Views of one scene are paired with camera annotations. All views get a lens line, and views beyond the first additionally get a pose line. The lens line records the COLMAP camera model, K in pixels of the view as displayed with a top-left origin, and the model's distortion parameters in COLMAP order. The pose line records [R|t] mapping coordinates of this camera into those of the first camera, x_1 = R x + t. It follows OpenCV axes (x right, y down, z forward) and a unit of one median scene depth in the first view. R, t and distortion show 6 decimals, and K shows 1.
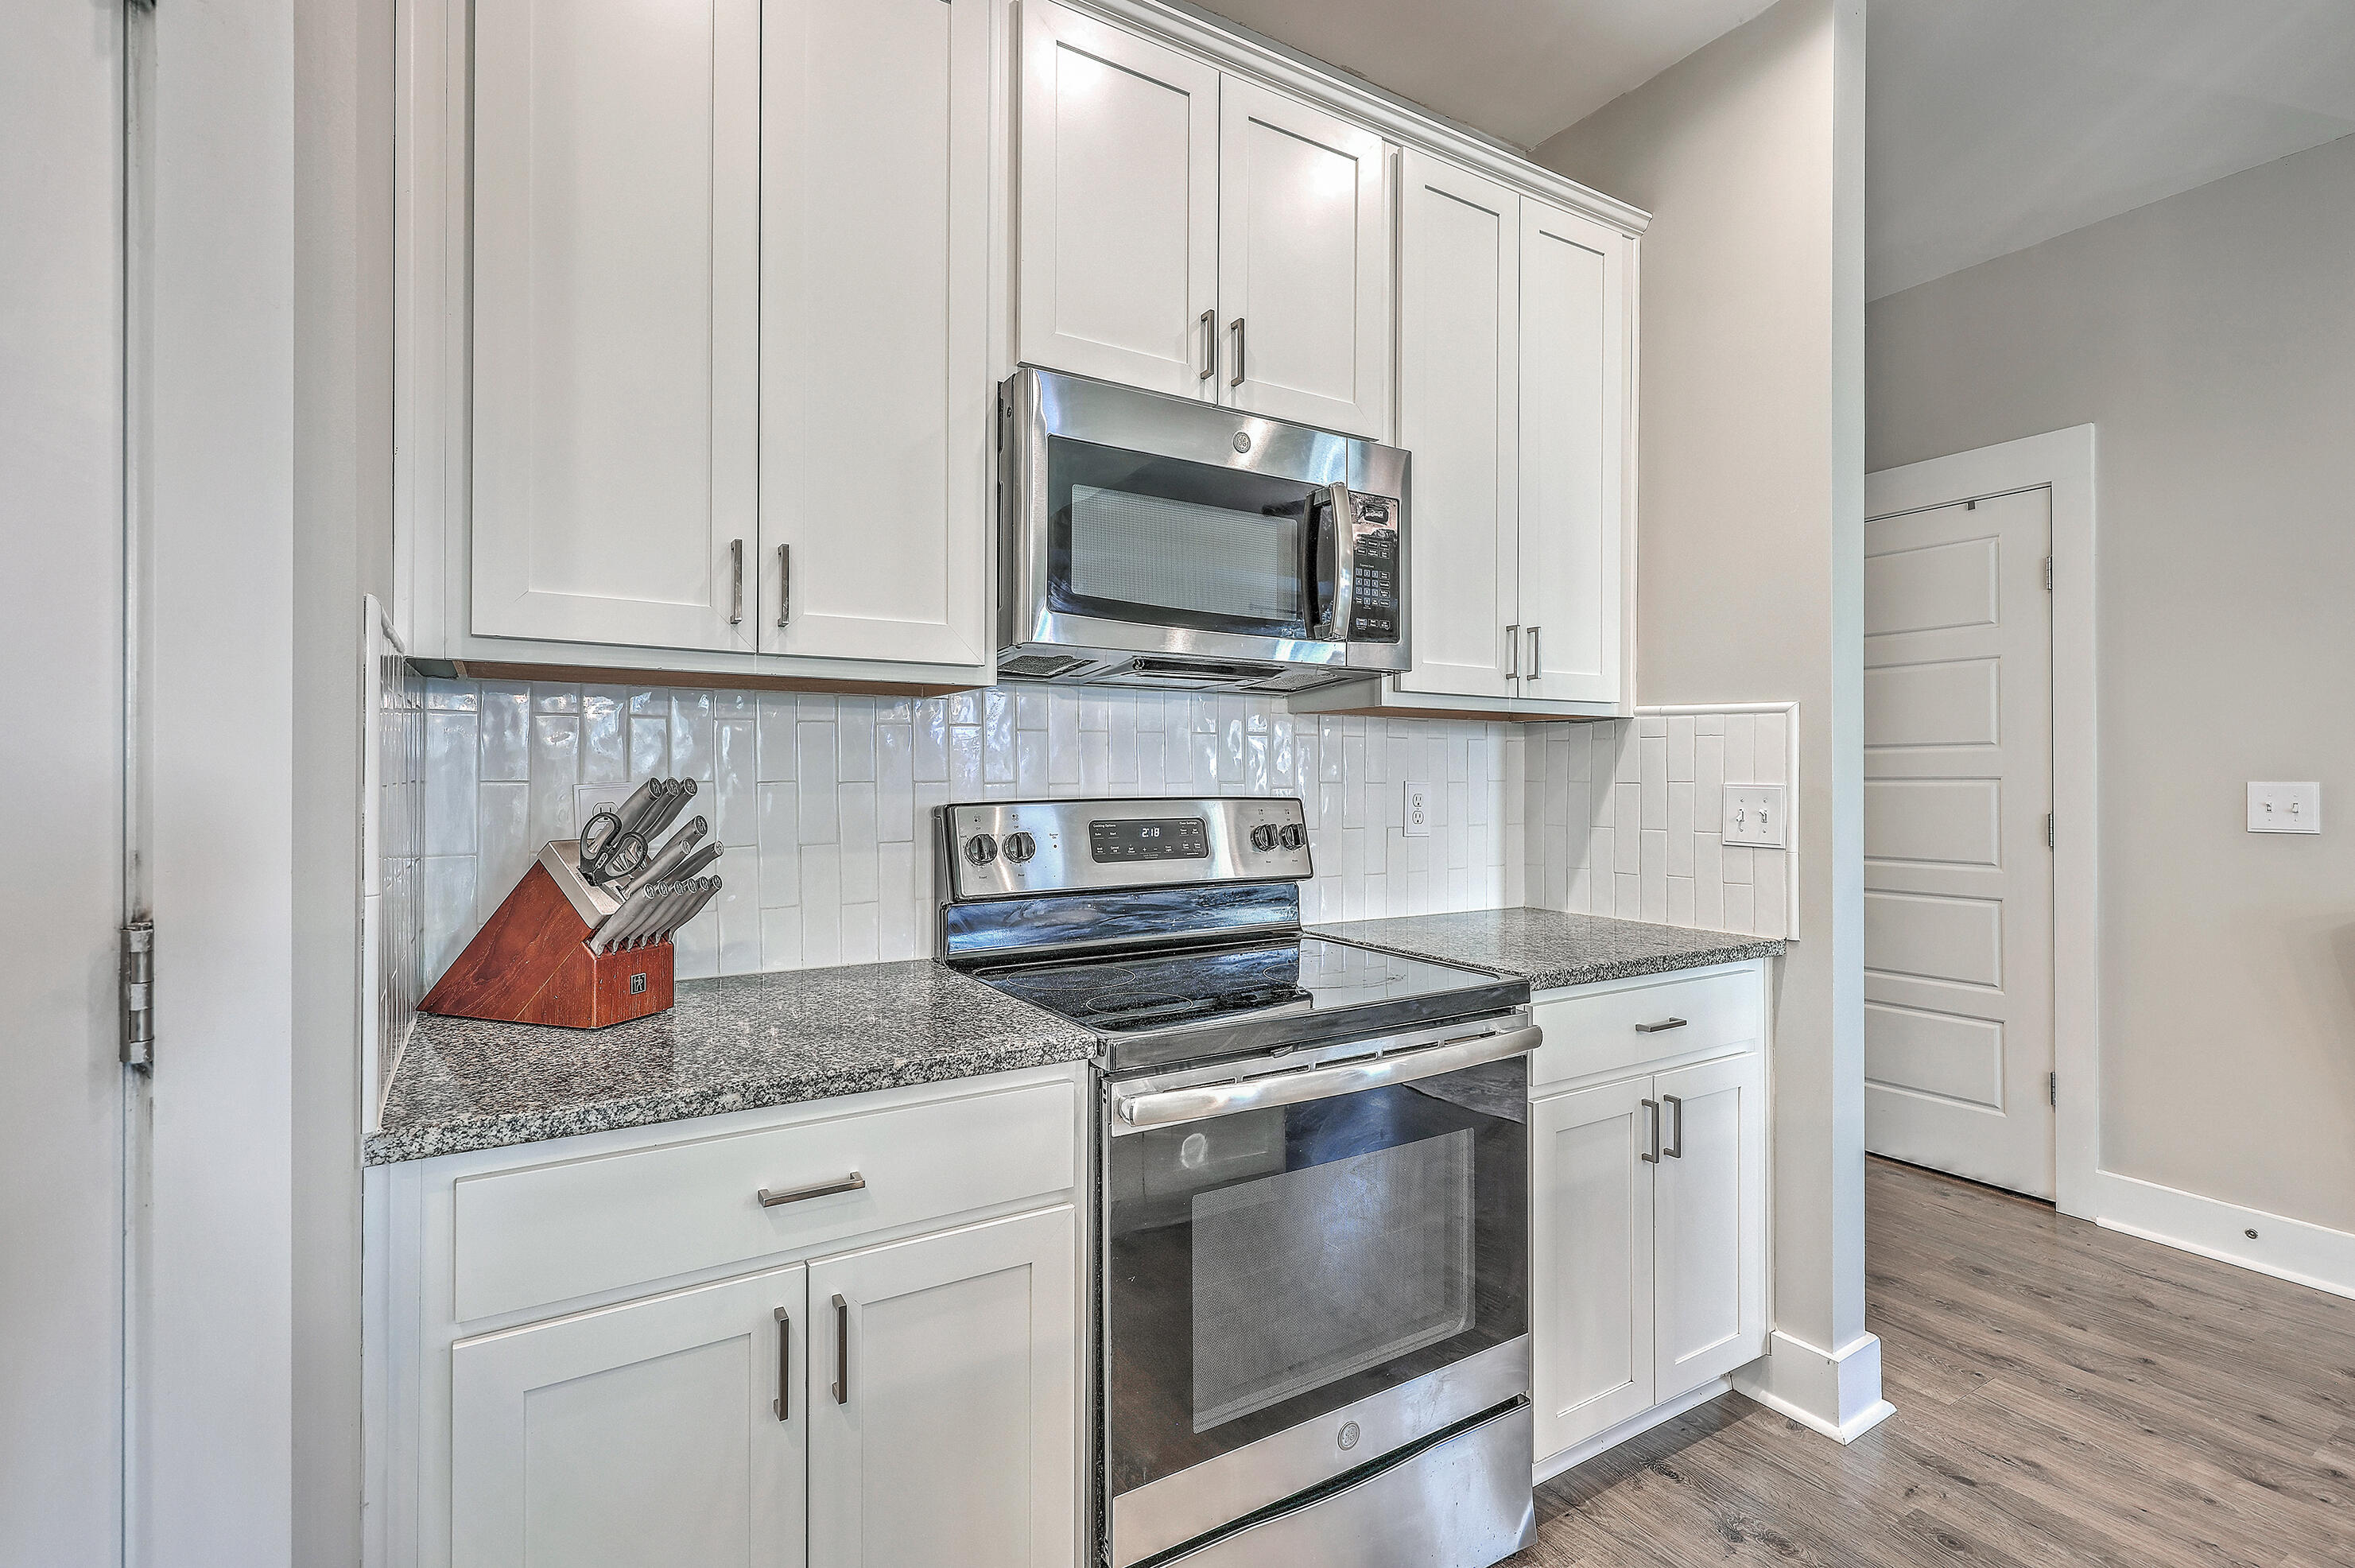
lens RADIAL K [[1093.6, 0, 1174.3], [0, 1093.6, 768.0], [0, 0, 1]] dist [0.002097, 0.000693]
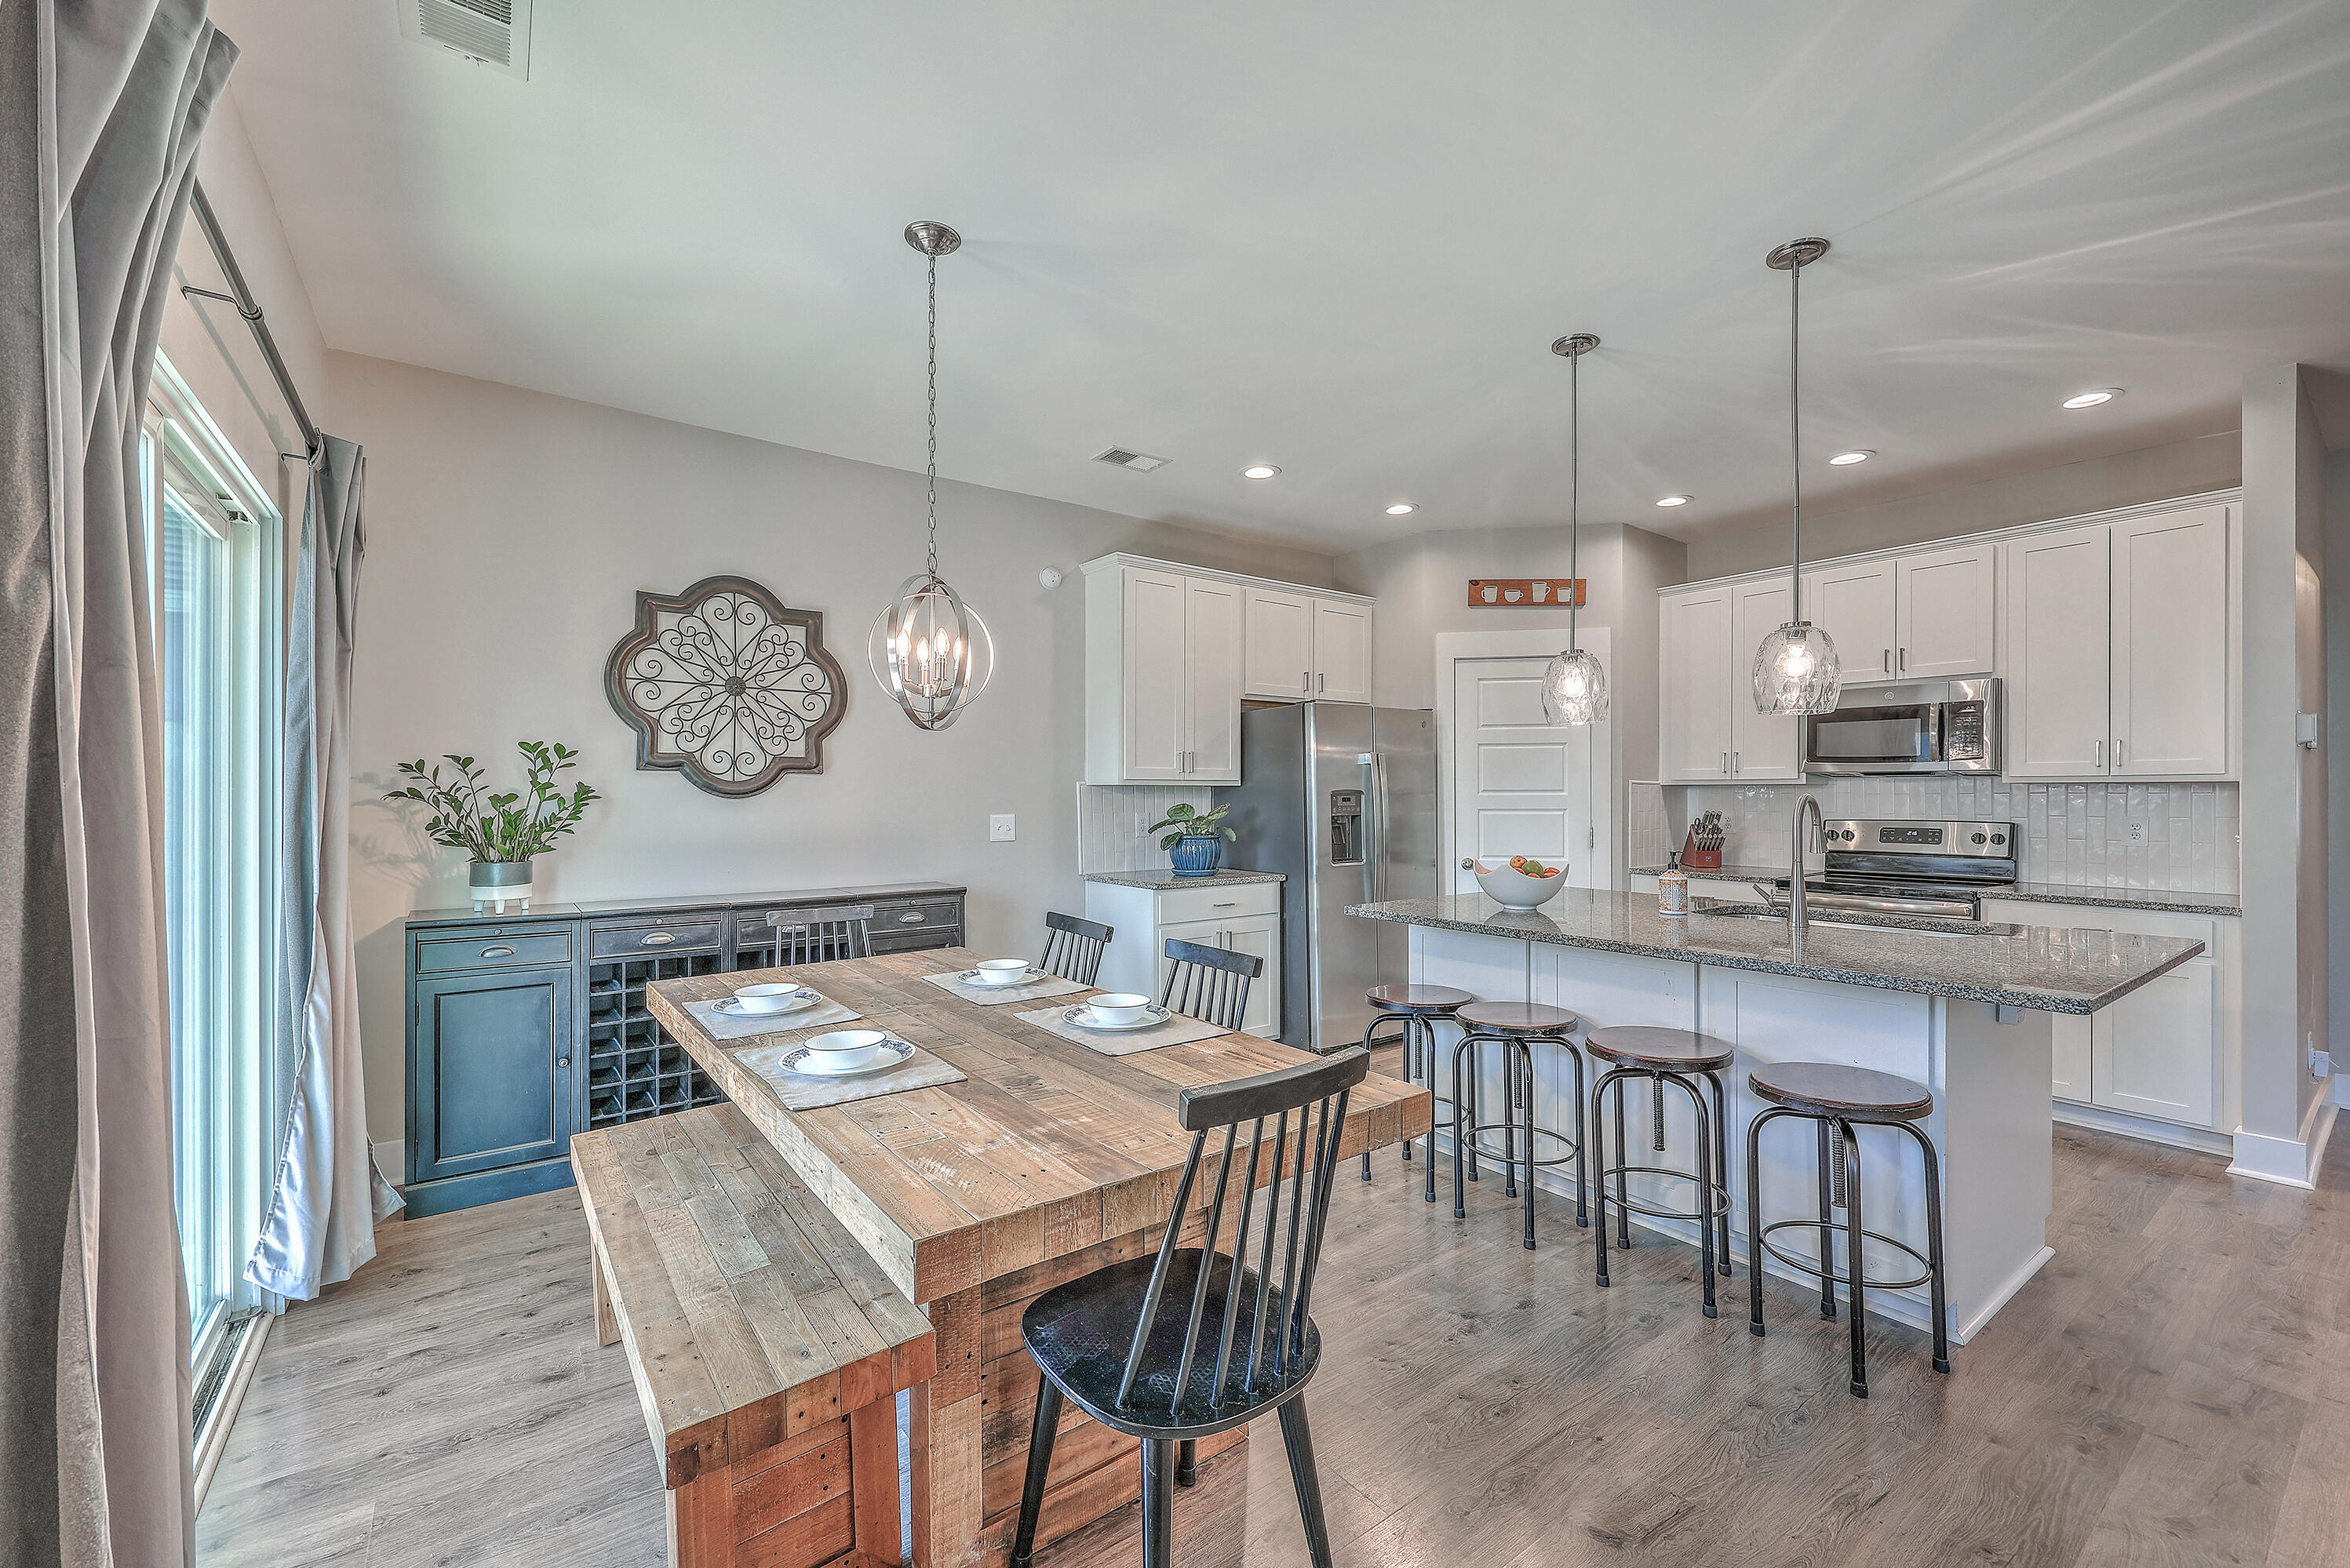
lens RADIAL K [[959.0, 0, 1186.2], [0, 959.0, 799.0], [0, 0, 1]] dist [0.001339, 0.000172]
pose [[0.075068, 0.003423, -0.997173, 2.309975], [0.007921, 0.999961, 0.004028, -0.049601], [0.997147, -0.008201, 0.075038, -0.978066]]
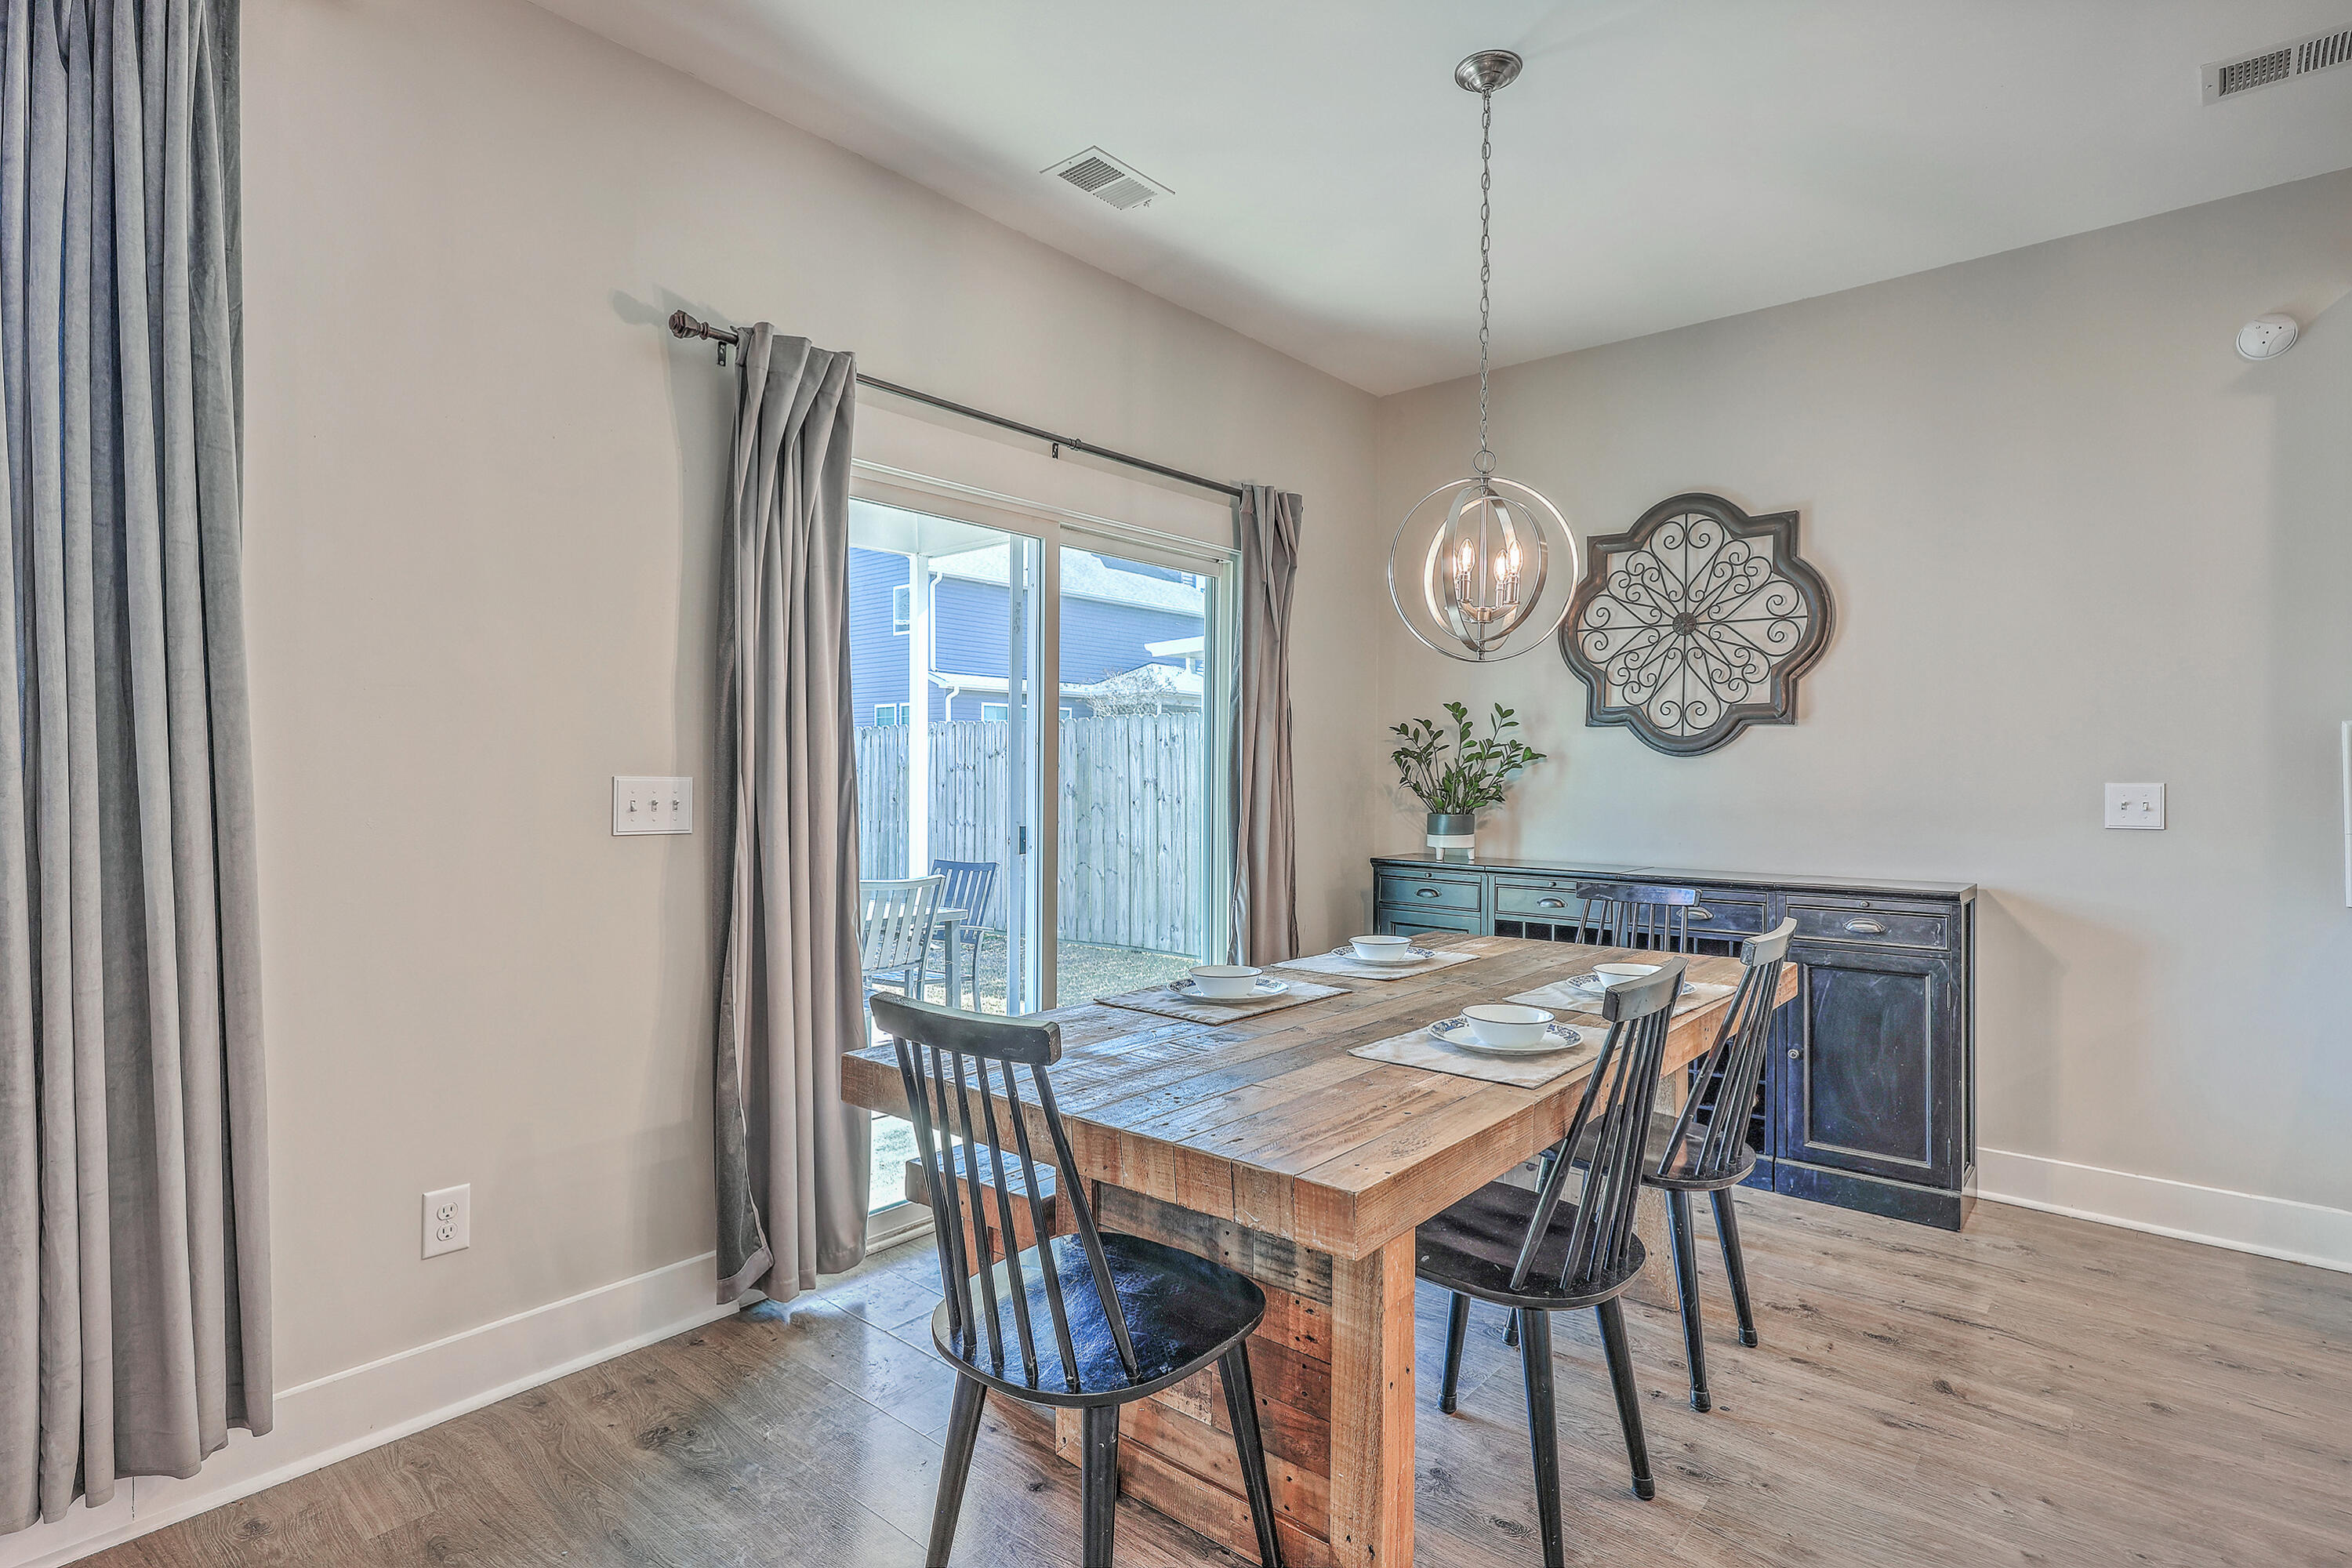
lens RADIAL K [[1168.9, 0, 1181.5], [0, 1168.9, 780.4], [0, 0, 1]] dist [0.007191, -0.000301]
pose [[-0.954265, -0.001611, -0.298958, 1.694504], [-0.001736, 0.999998, 0.000152, -0.004609], [0.298957, 0.000664, -0.954266, -0.022887]]
